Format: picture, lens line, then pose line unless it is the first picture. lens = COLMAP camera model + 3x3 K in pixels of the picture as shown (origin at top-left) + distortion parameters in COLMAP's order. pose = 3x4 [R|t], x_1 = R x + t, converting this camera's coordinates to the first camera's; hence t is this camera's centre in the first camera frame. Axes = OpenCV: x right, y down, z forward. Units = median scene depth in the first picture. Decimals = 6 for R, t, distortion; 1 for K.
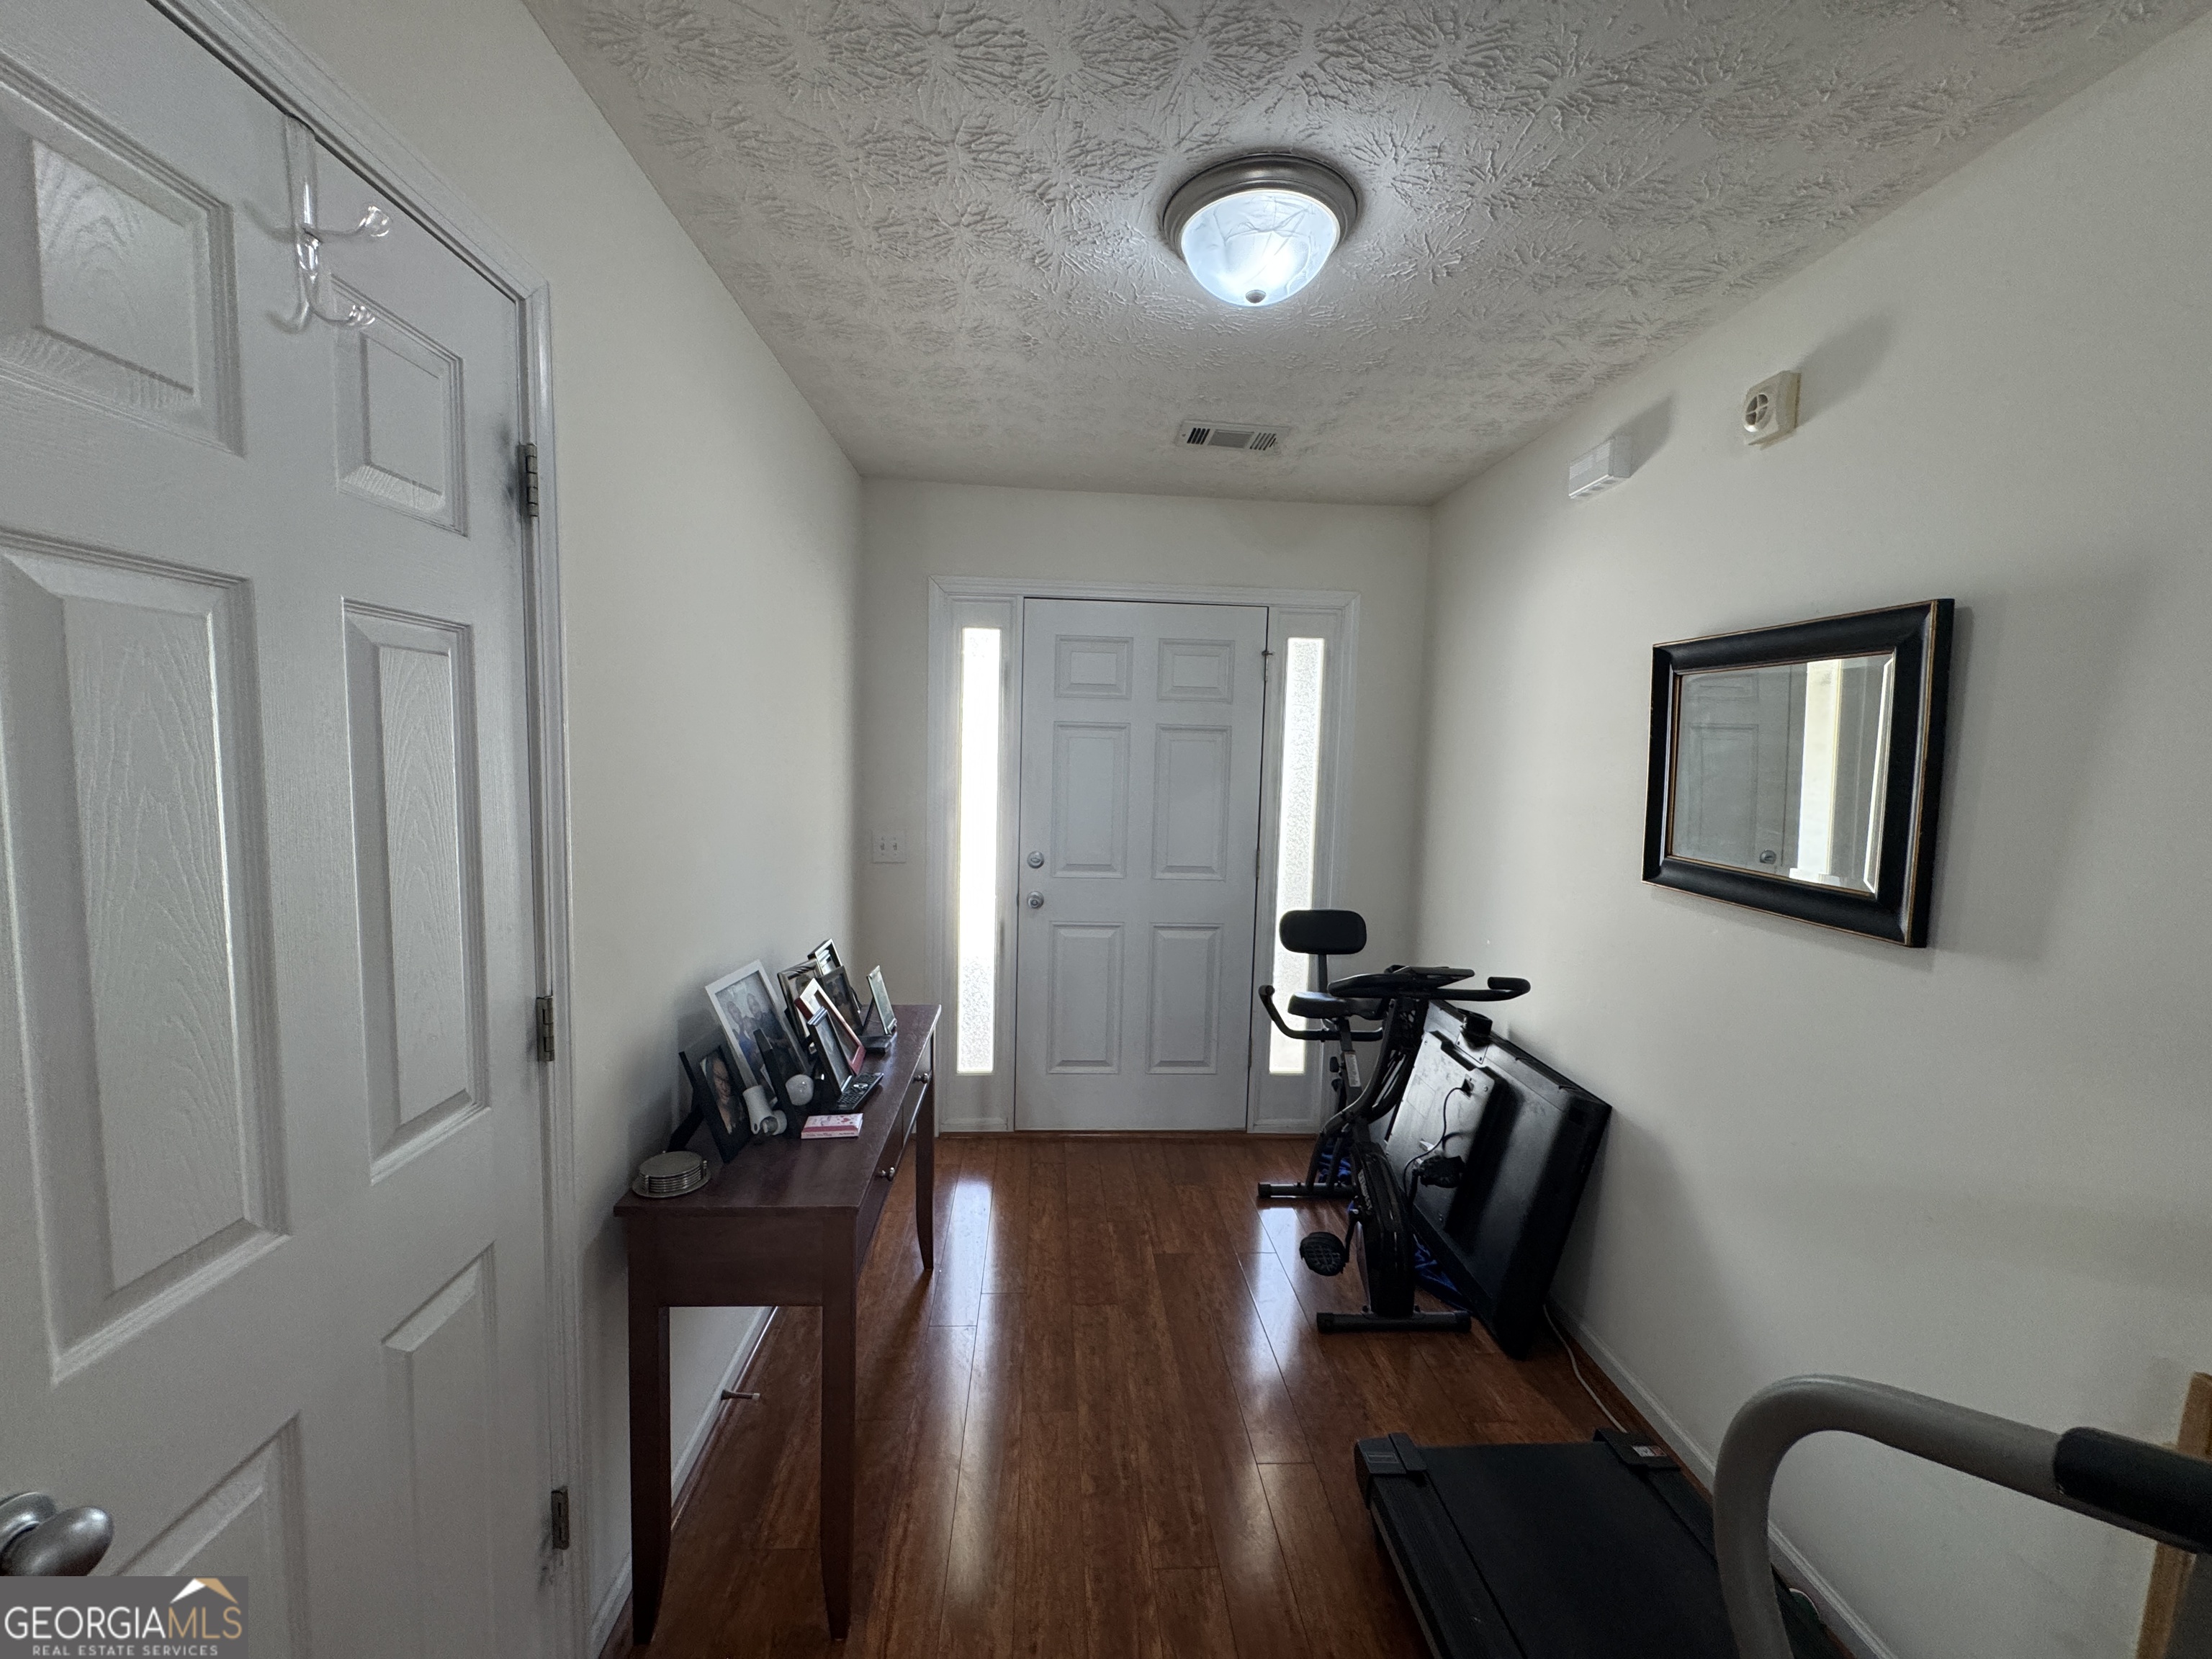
lens RADIAL K [[887.5, 0, 1100.7], [0, 887.5, 821.8], [0, 0, 1]] dist [-0.003704, 0.000757]
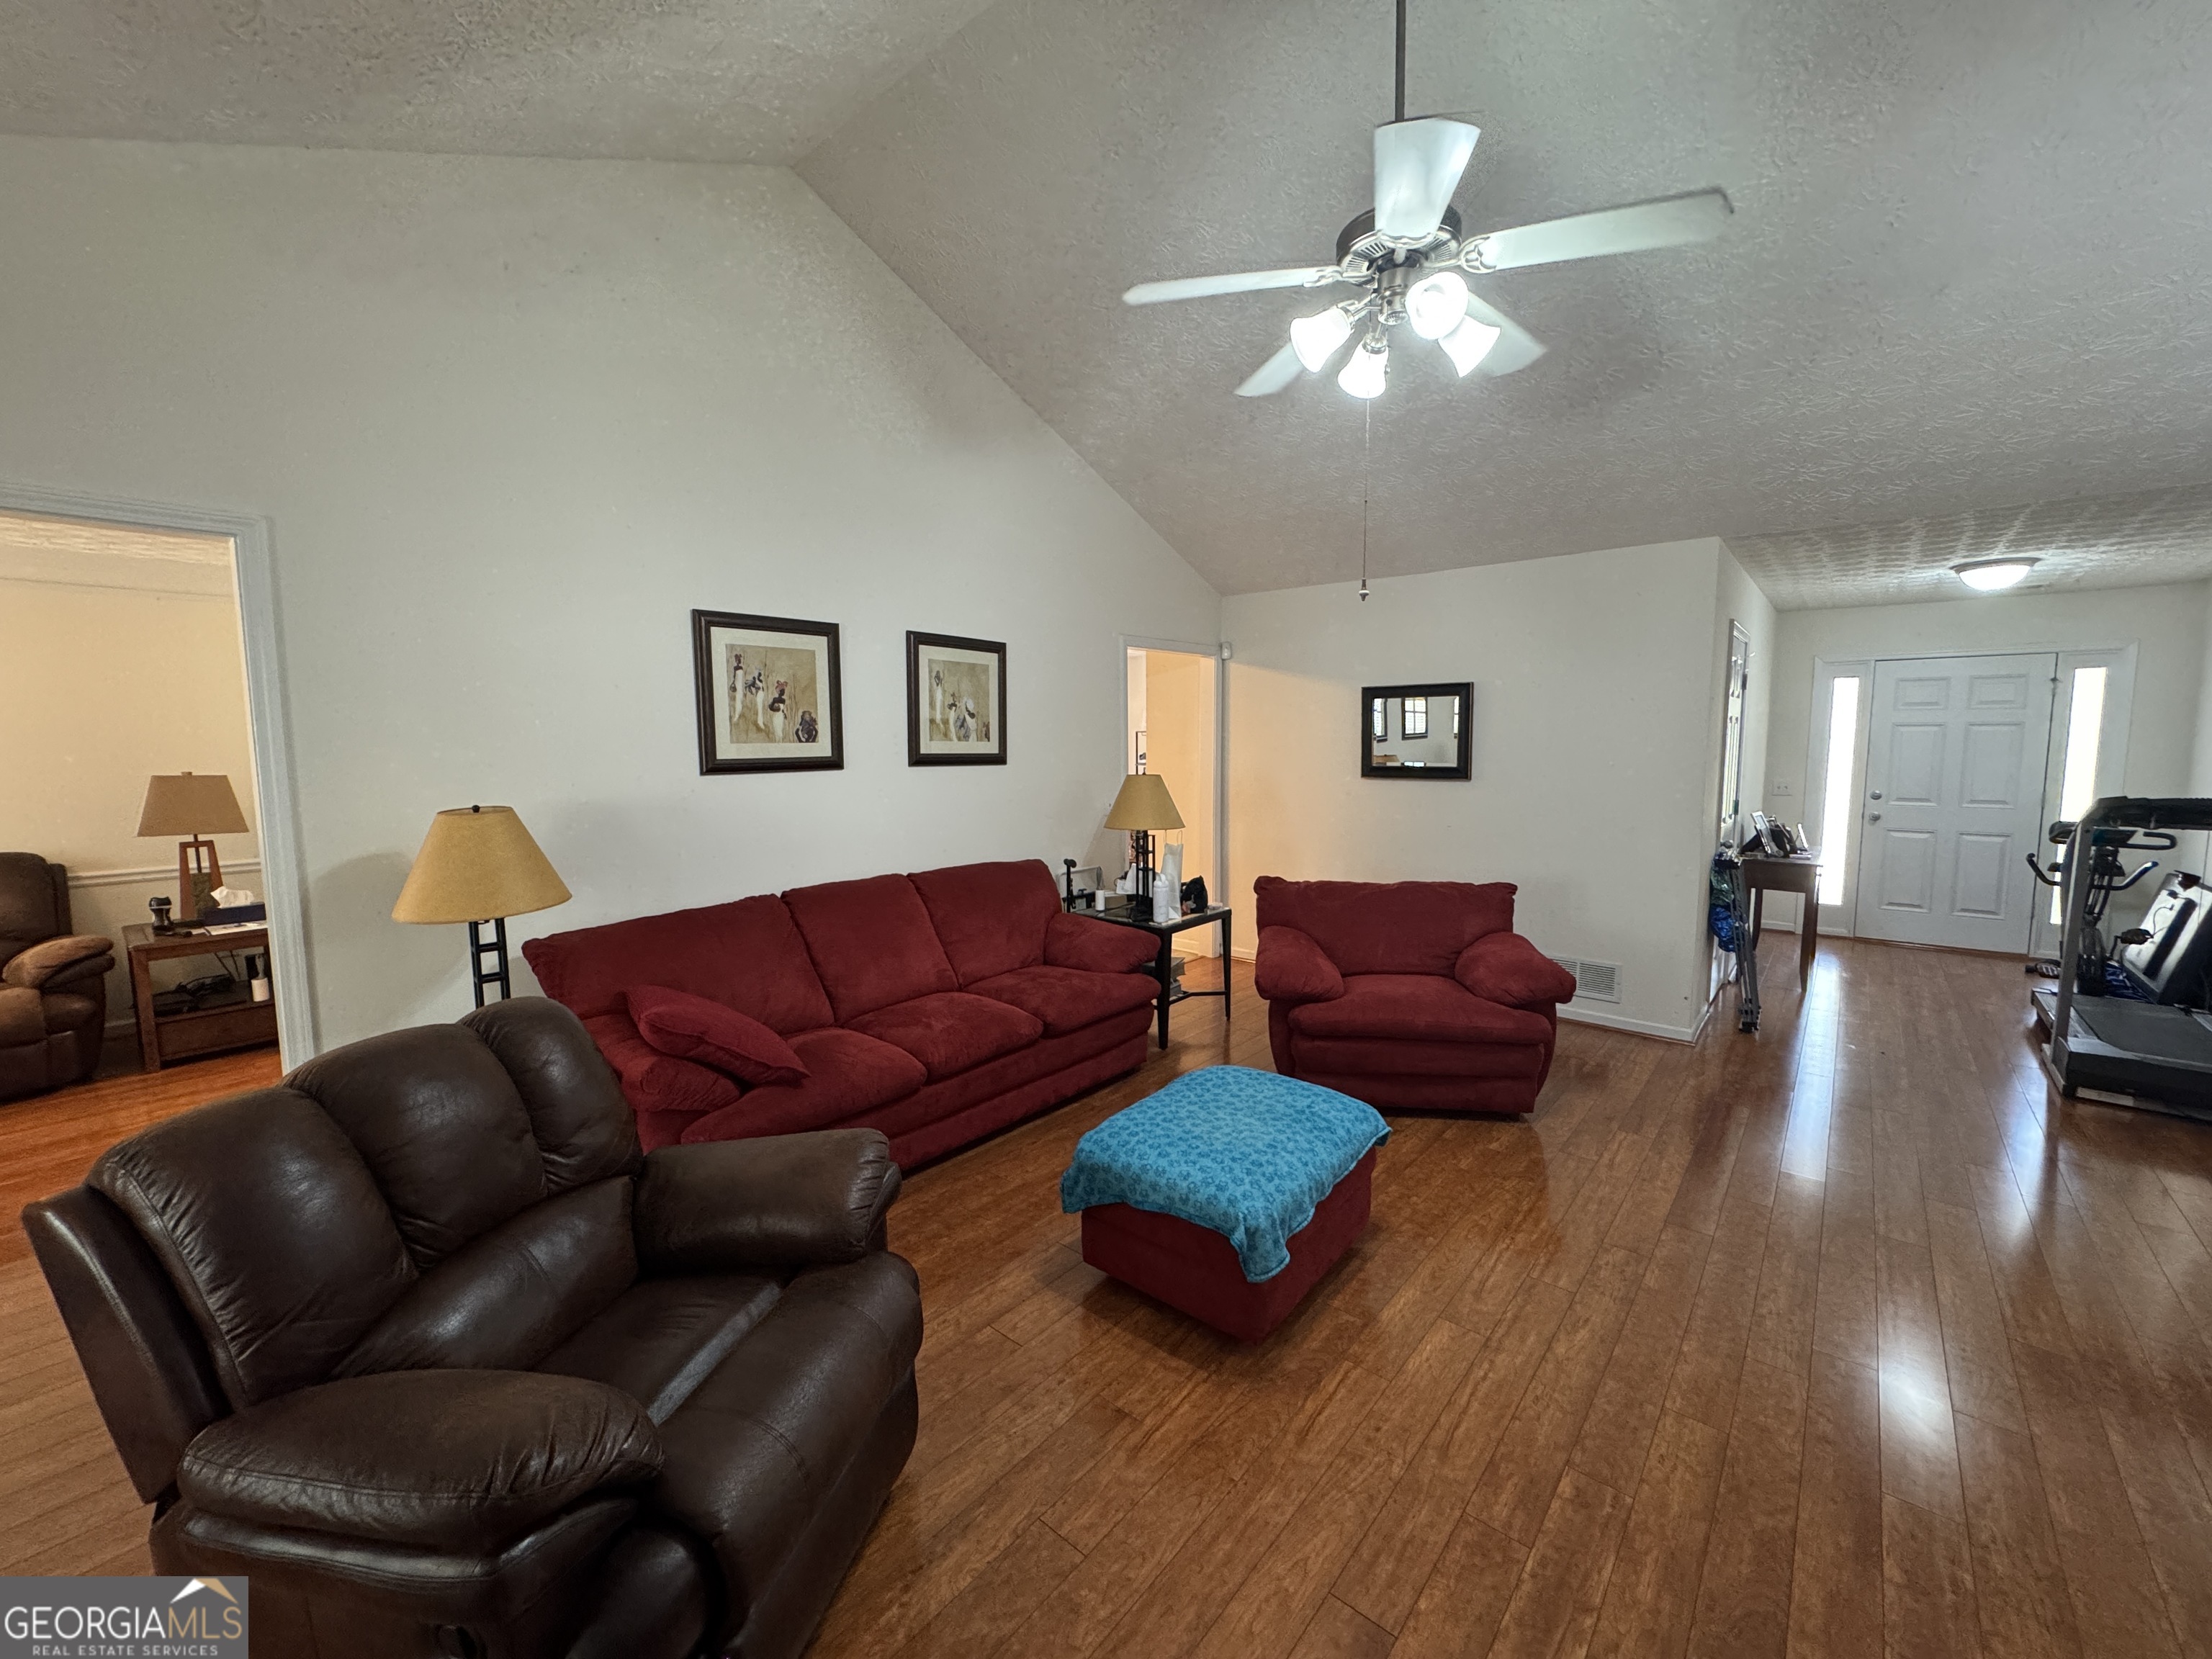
lens RADIAL K [[887.5, 0, 1106.1], [0, 887.5, 828.8], [0, 0, 1]] dist [-0.003704, 0.000757]
pose [[0.719170, 0.036921, -0.693853, 0.061333], [-0.032725, 0.999279, 0.019254, 0.131866], [0.694063, 0.008860, 0.719859, -1.540547]]
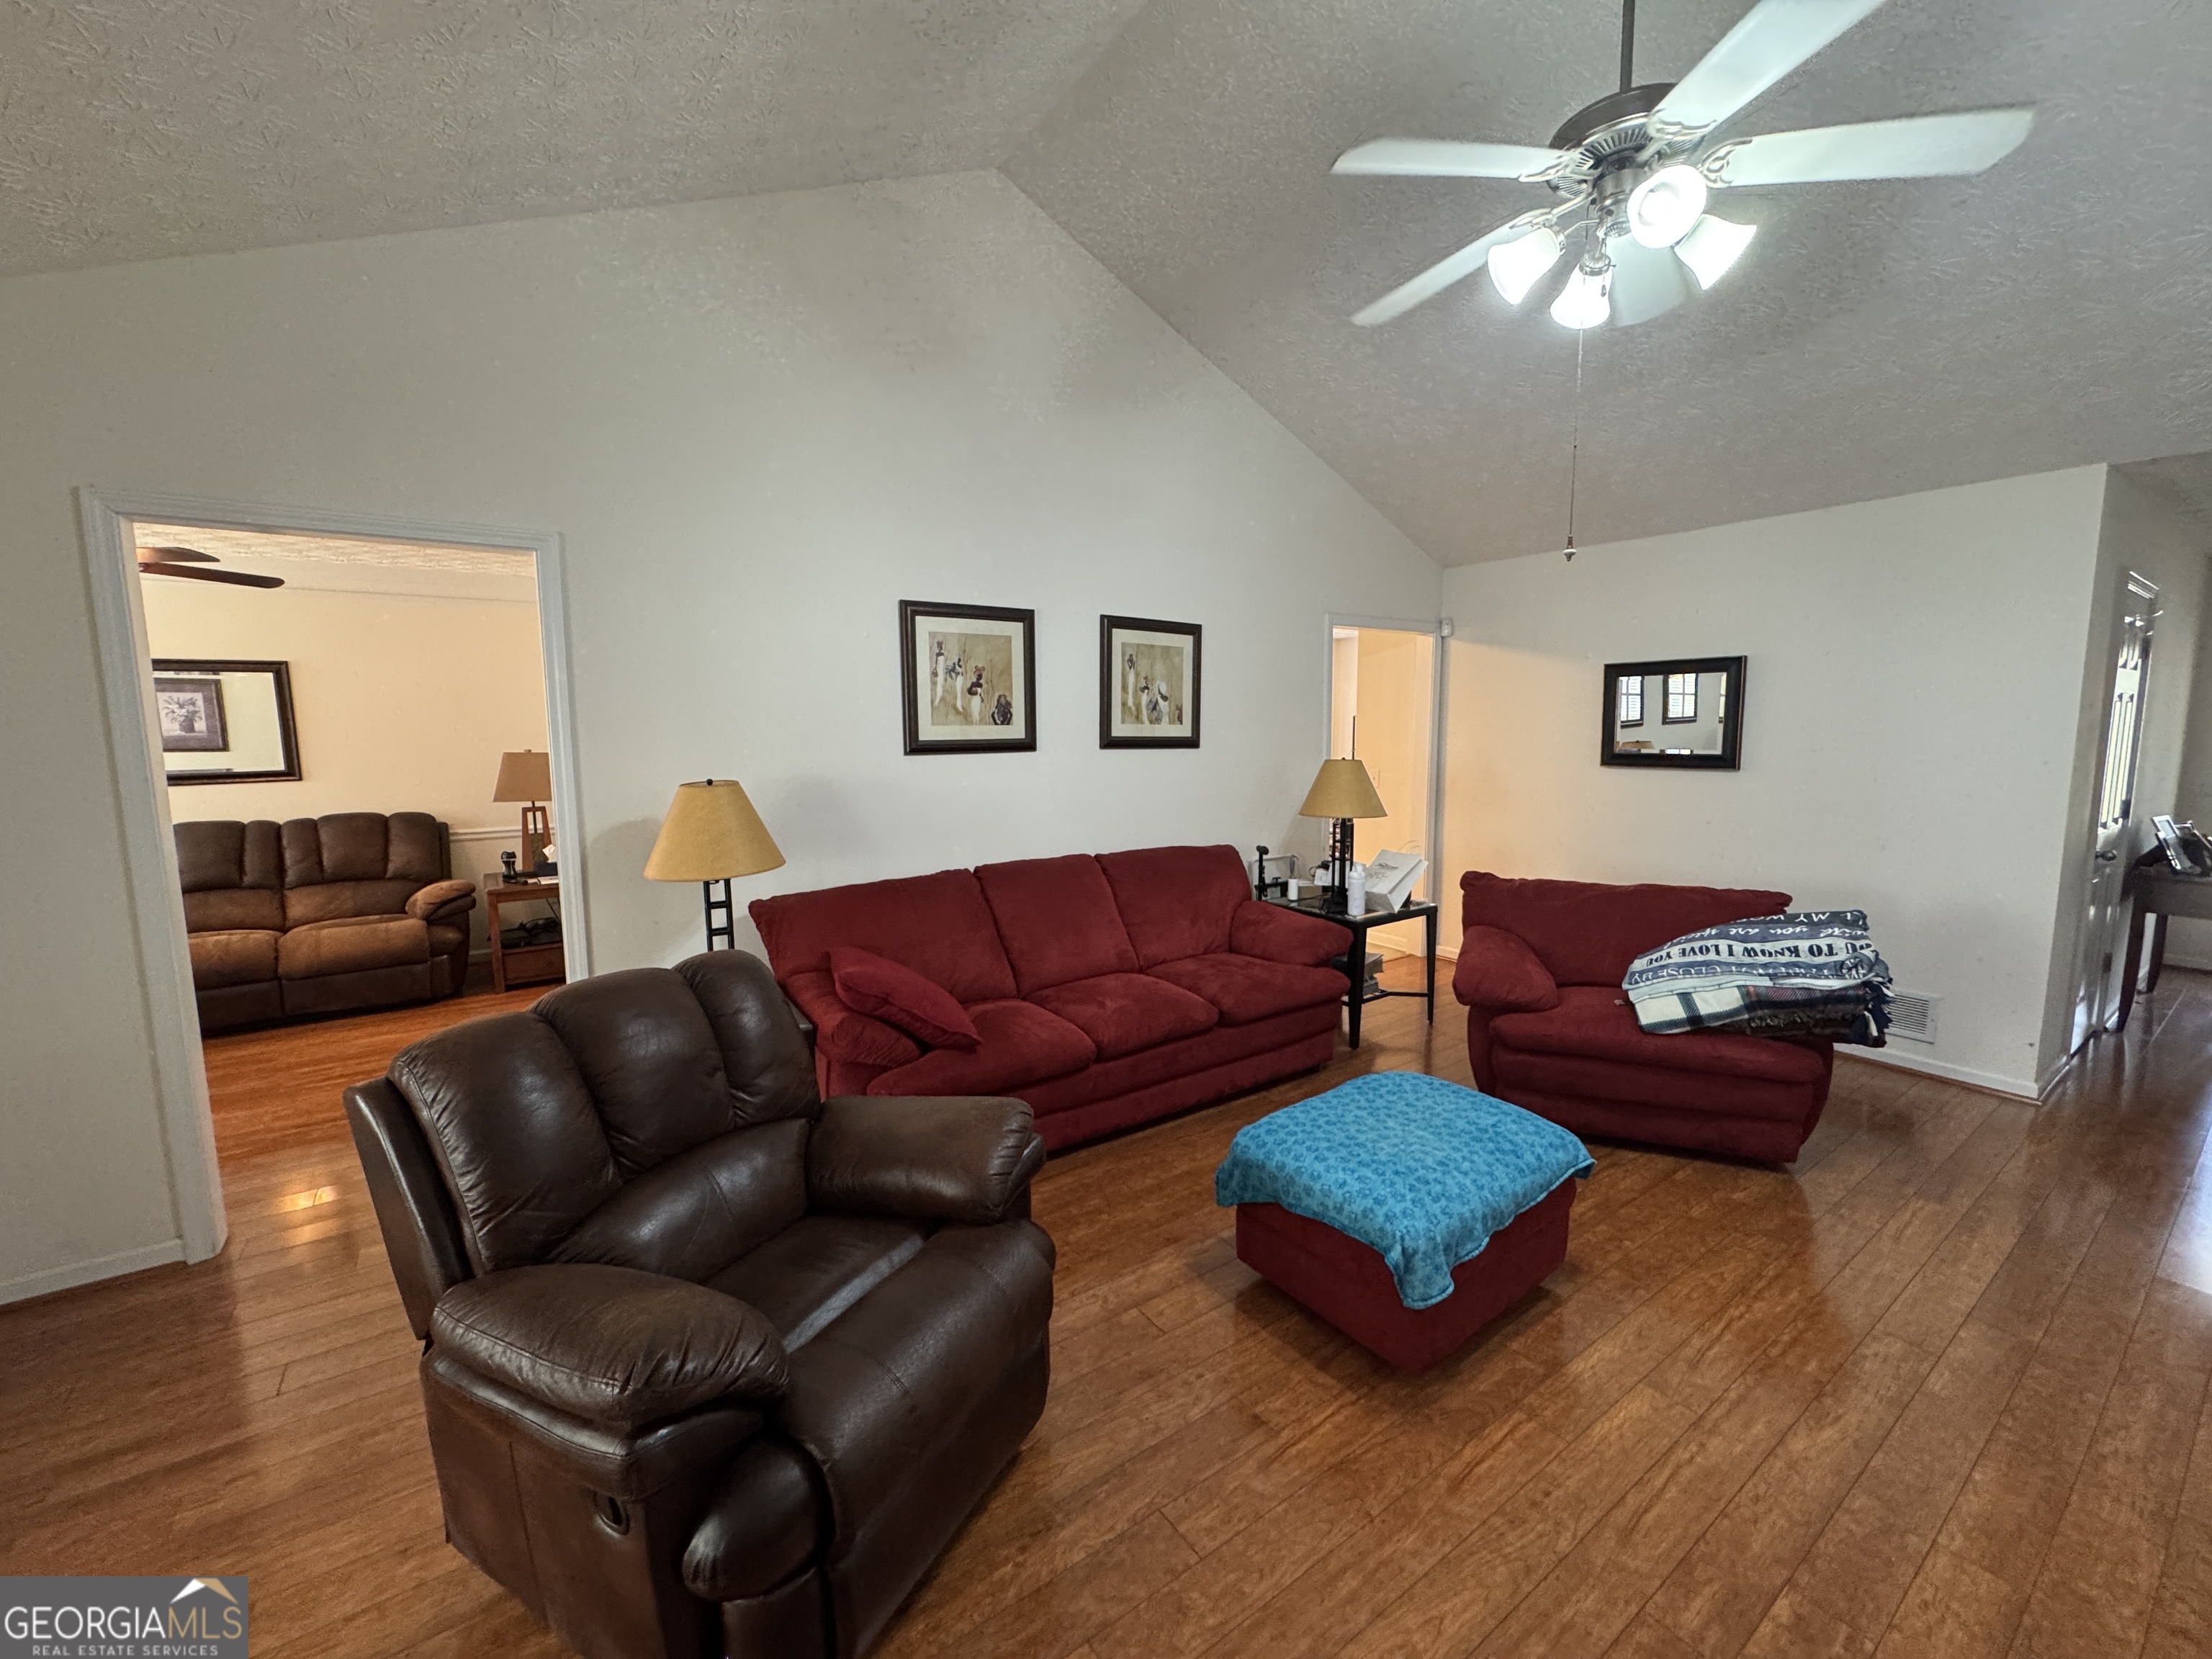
lens RADIAL K [[887.5, 0, 1106.1], [0, 887.5, 828.4], [0, 0, 1]] dist [-0.003704, 0.000757]
pose [[0.522062, 0.065504, -0.850388, 0.089359], [-0.052086, 0.997634, 0.044870, 0.133463], [0.851315, 0.020868, 0.524239, -1.473443]]
